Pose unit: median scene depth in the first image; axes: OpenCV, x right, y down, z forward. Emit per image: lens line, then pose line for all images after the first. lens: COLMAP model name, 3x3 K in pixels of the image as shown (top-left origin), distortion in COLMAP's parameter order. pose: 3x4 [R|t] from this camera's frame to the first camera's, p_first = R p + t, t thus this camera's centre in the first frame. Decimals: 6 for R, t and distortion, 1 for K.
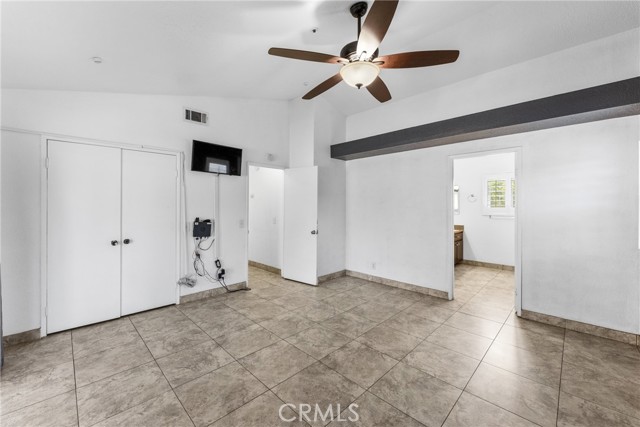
lens RADIAL K [[255.5, 0, 319.6], [0, 255.5, 206.9], [0, 0, 1]] dist [-0.001093, -0.001318]
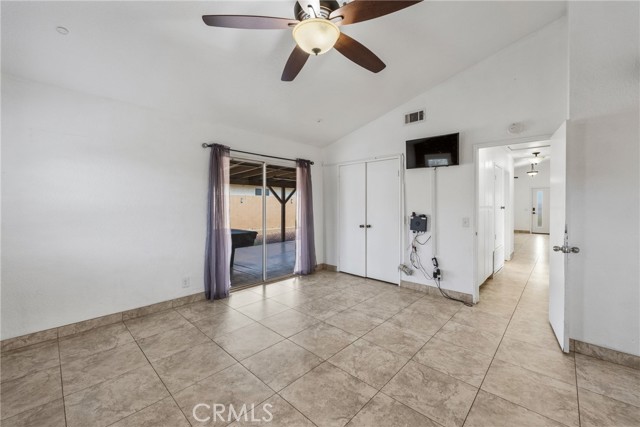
lens RADIAL K [[255.5, 0, 320.2], [0, 255.5, 209.1], [0, 0, 1]] dist [-0.001093, -0.001318]
pose [[0.038513, 0.015696, -0.999135, 0.600143], [-0.005256, 0.999866, 0.015505, 0.014795], [0.999244, 0.004654, 0.038591, 0.602320]]
